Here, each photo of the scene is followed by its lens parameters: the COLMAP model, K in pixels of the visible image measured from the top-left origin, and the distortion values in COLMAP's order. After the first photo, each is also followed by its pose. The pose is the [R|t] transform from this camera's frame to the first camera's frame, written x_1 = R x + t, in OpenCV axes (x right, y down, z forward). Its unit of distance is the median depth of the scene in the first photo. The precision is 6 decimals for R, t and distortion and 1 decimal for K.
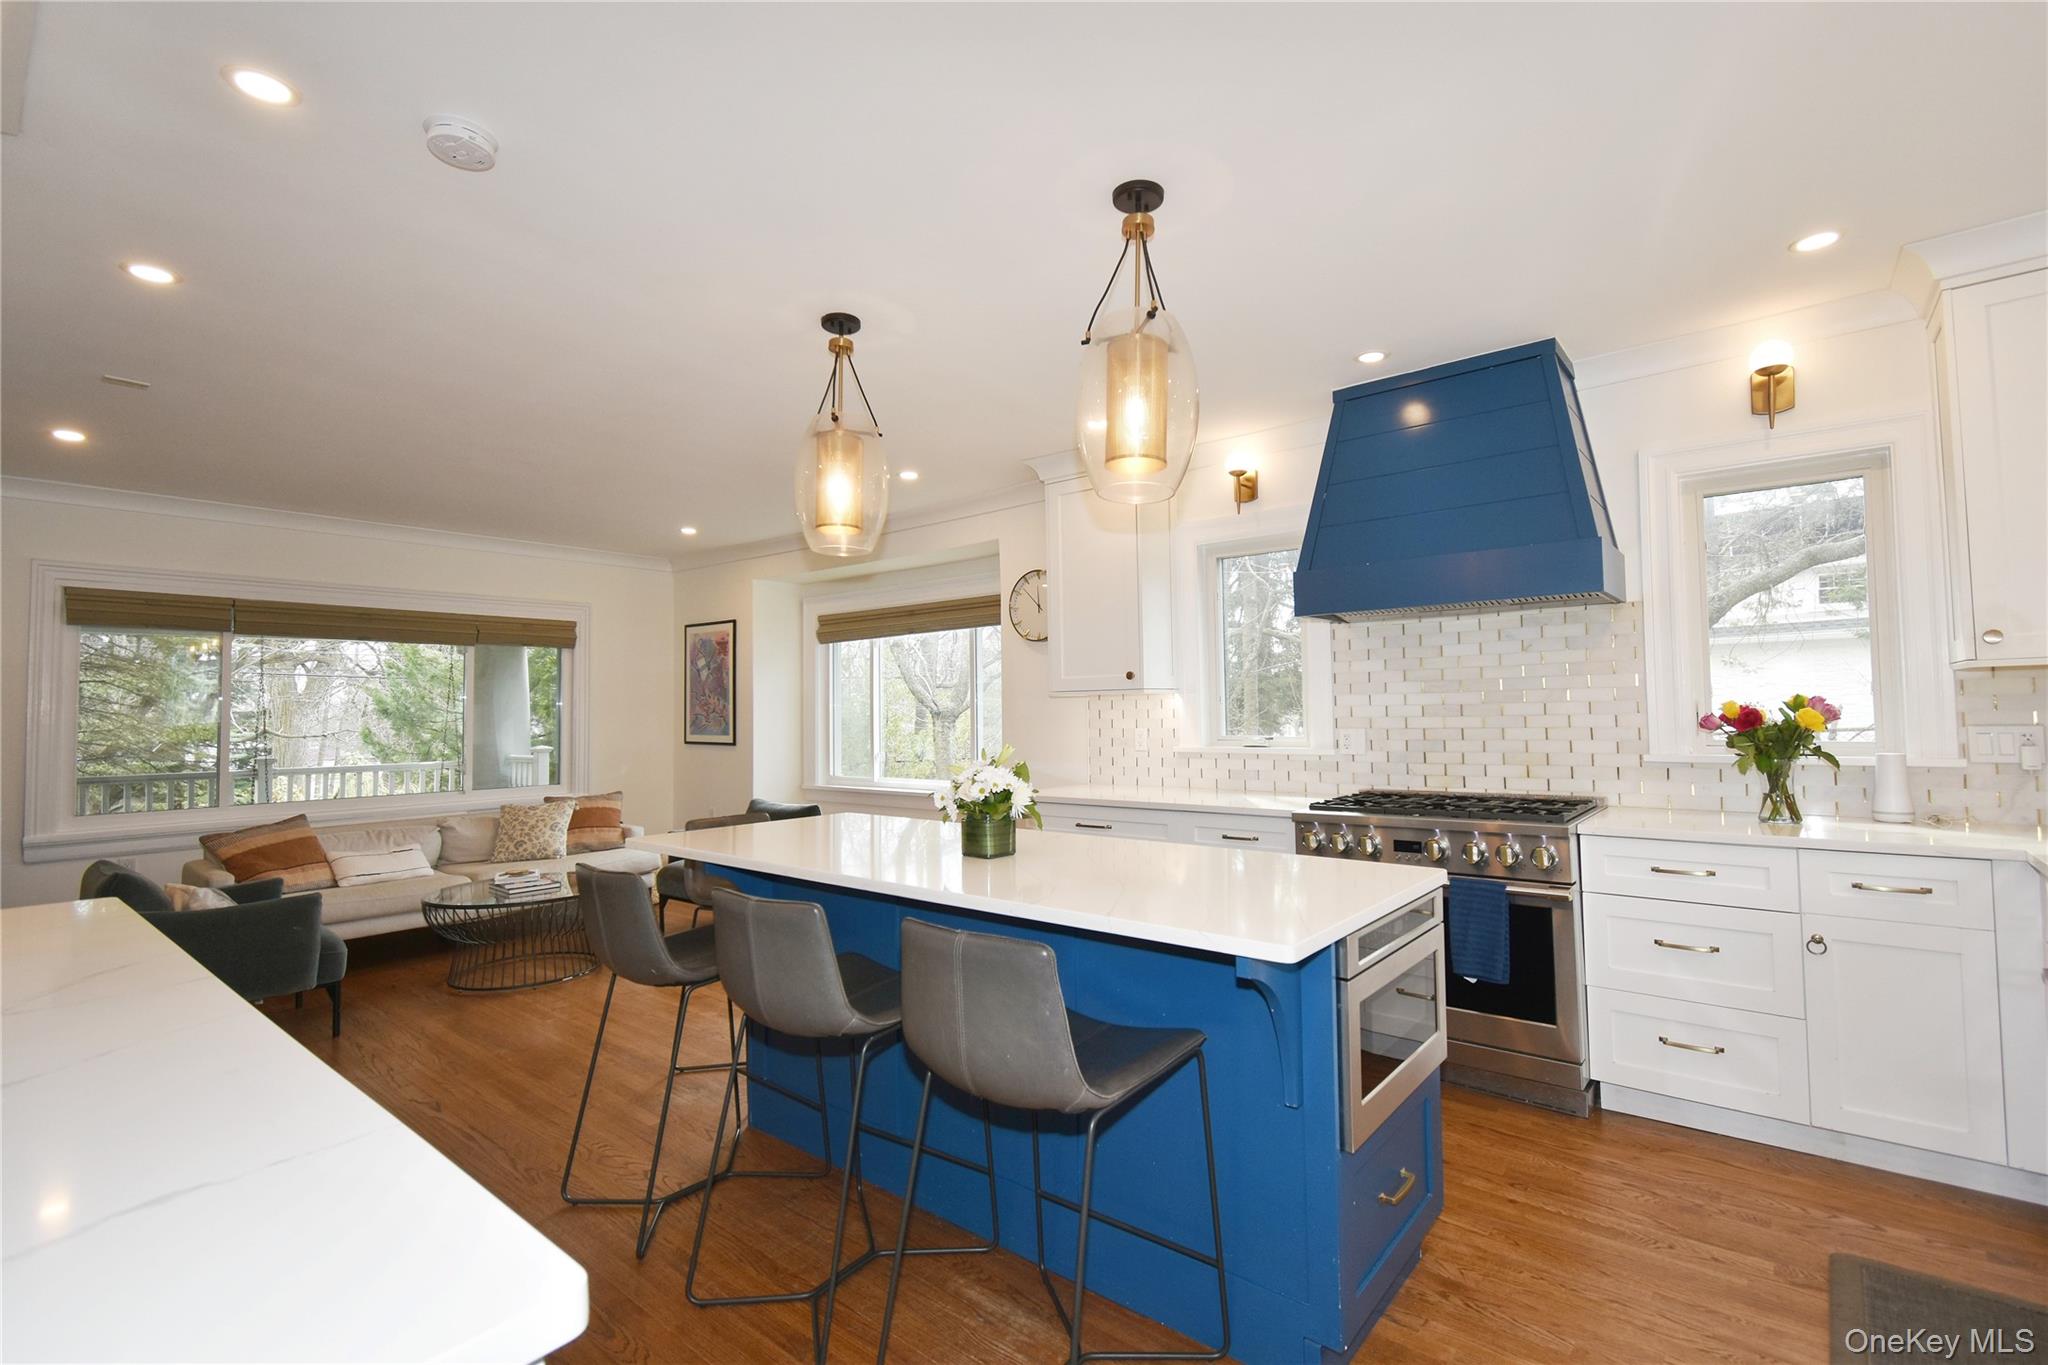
lens RADIAL K [[907.5, 0, 1044.4], [0, 907.5, 675.1], [0, 0, 1]] dist [0.000467, -0.000042]
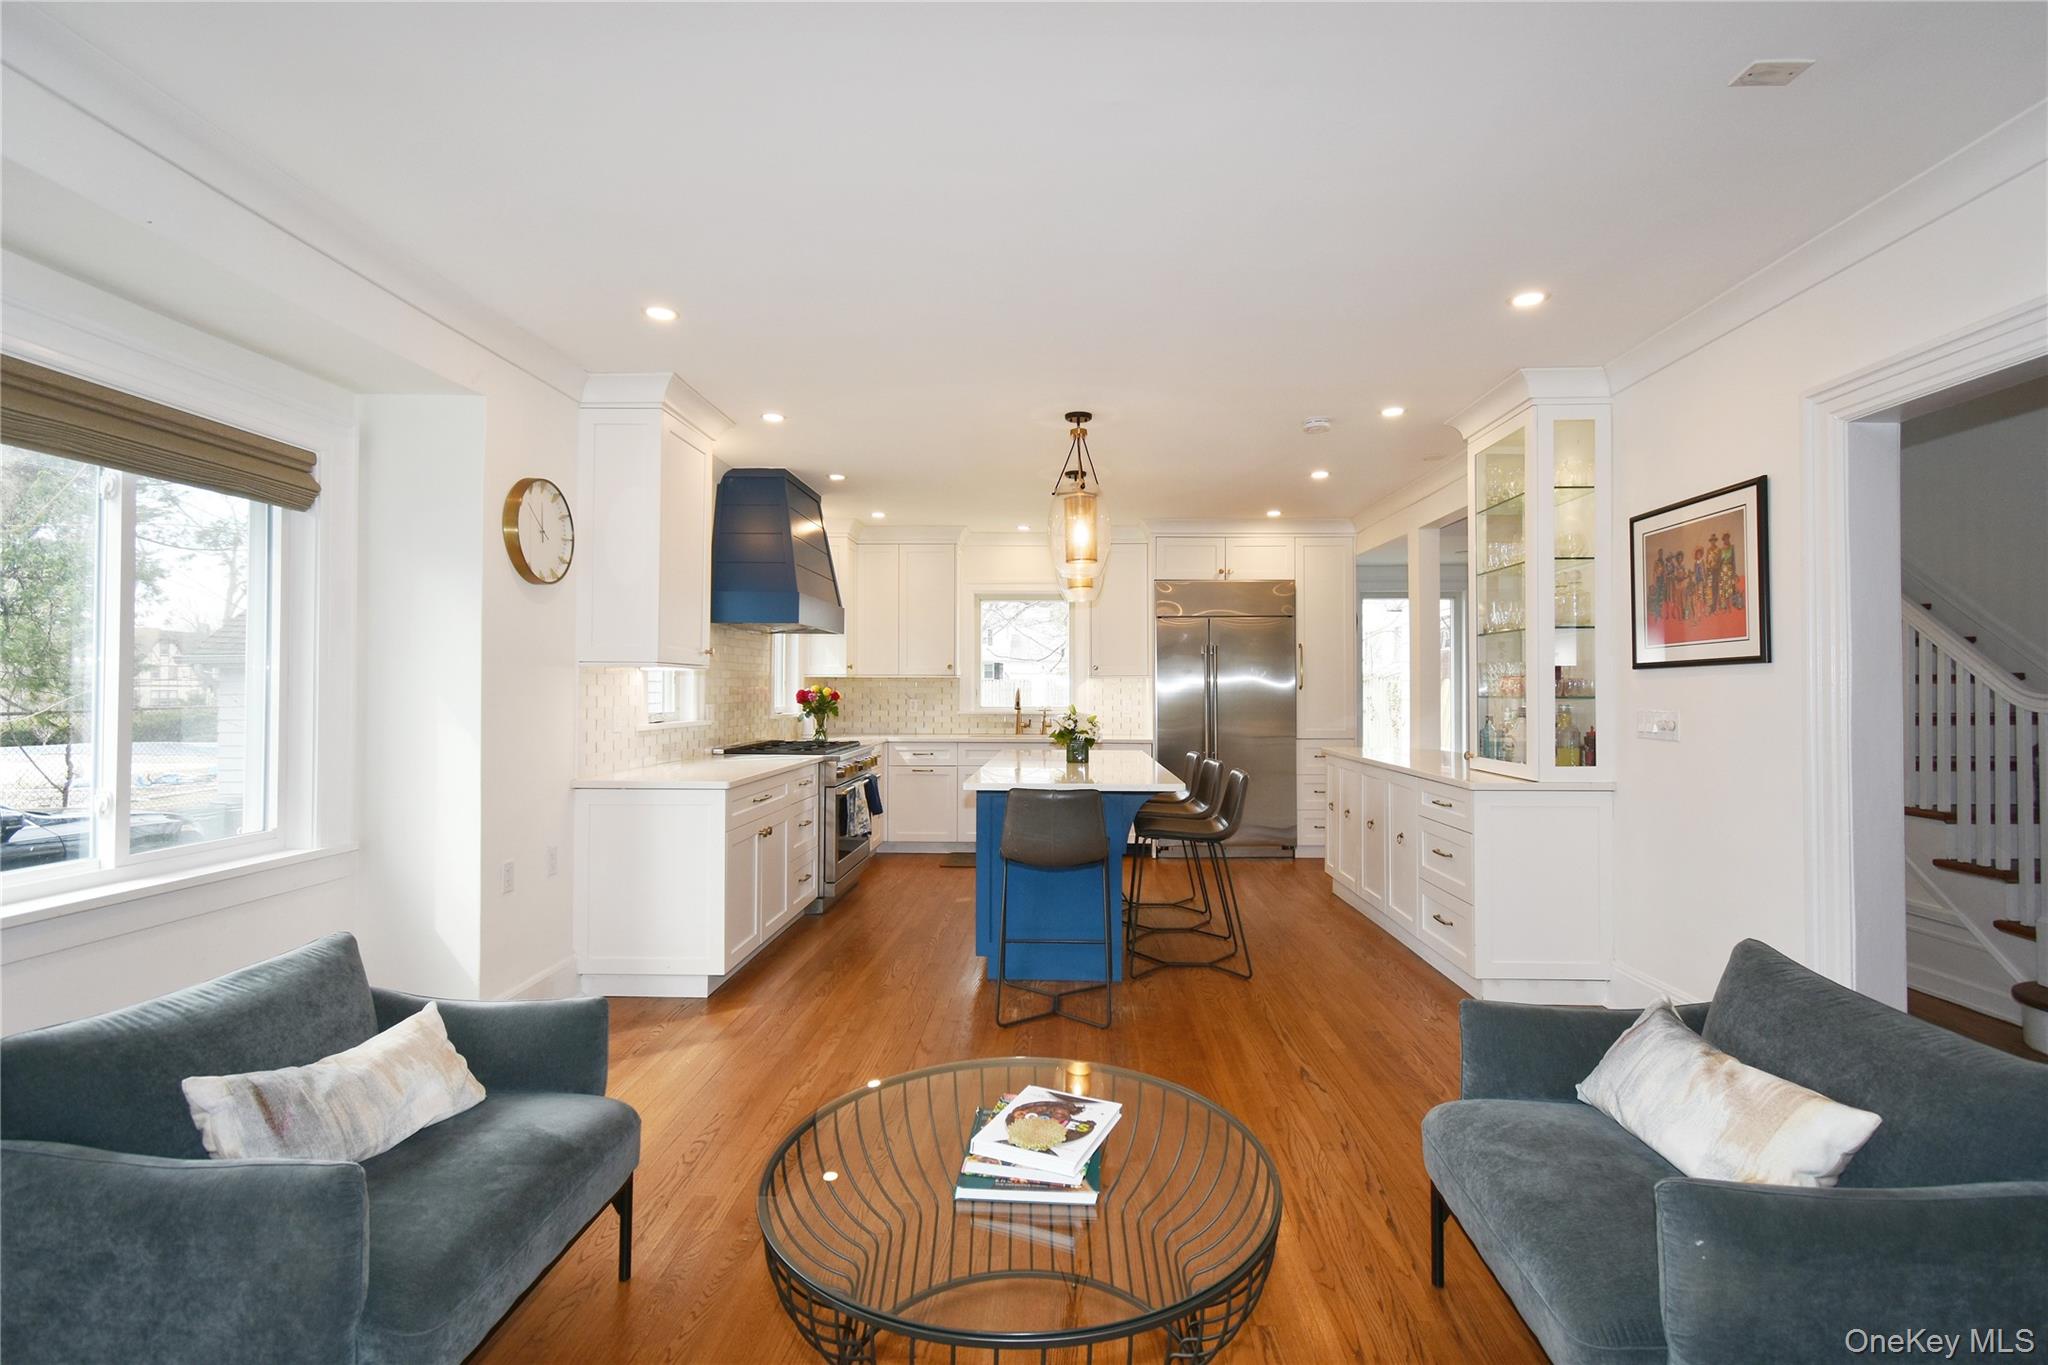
lens RADIAL K [[934.5, 0, 1032.5], [0, 934.5, 676.2], [0, 0, 1]] dist [0.003531, 0.000450]
pose [[-0.597040, 0.024702, 0.801831, -1.179485], [-0.027439, 0.998312, -0.051186, 0.087886], [-0.801742, -0.052562, -0.595355, 1.664127]]
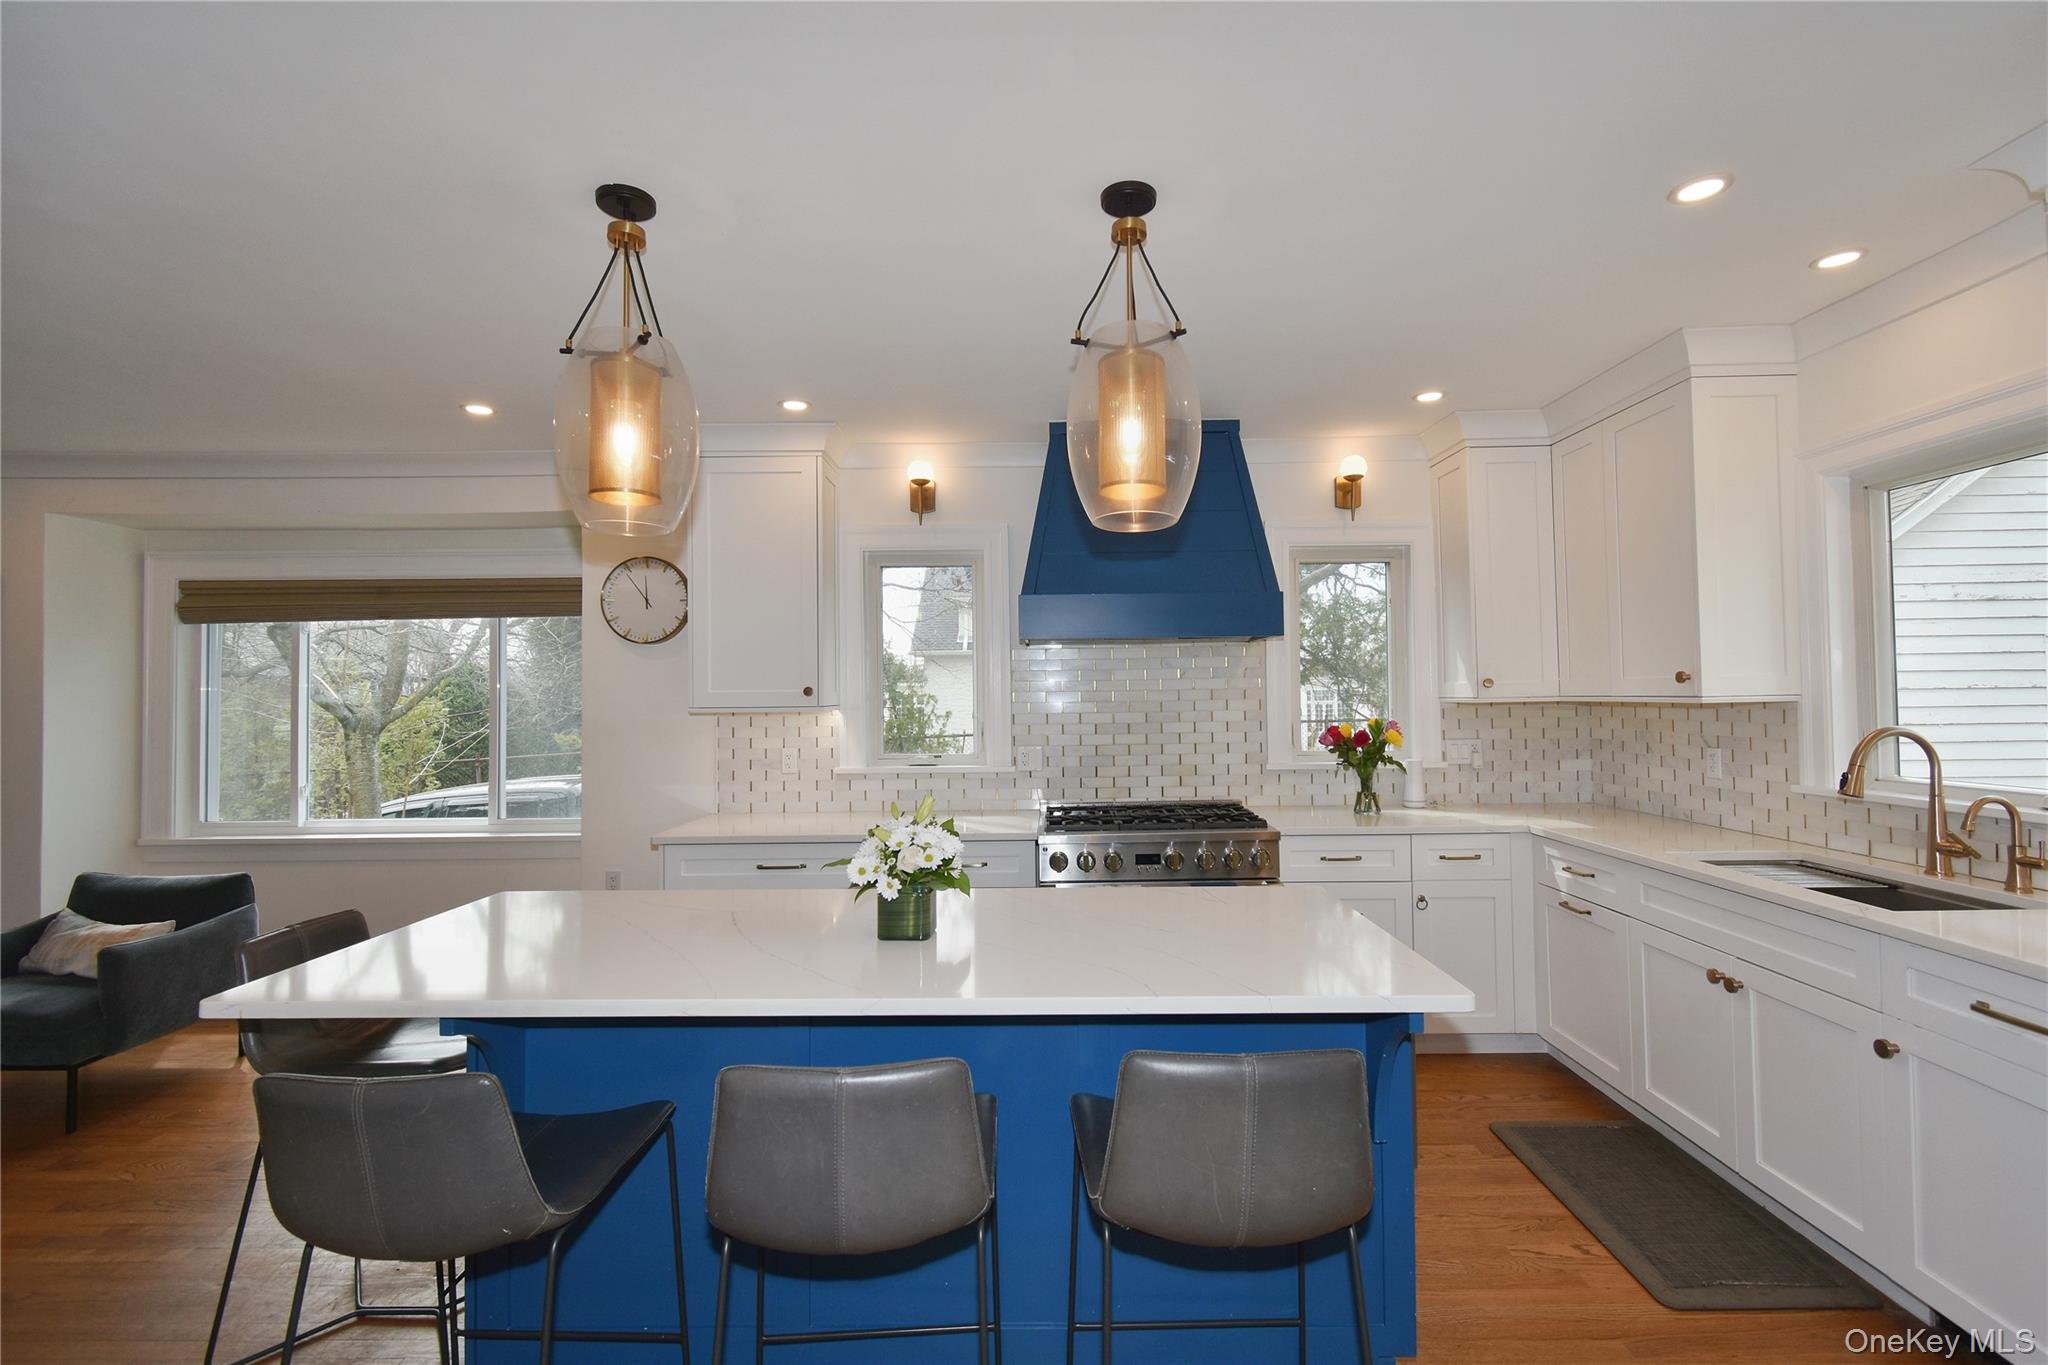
lens RADIAL K [[897.3, 0, 1037.3], [0, 897.3, 671.2], [0, 0, 1]] dist [0.000613, 0.000317]
pose [[0.781963, 0.022015, 0.622936, -0.346796], [-0.025313, 0.999673, -0.003554, -0.027300], [-0.622811, -0.012989, 0.782265, 0.219817]]
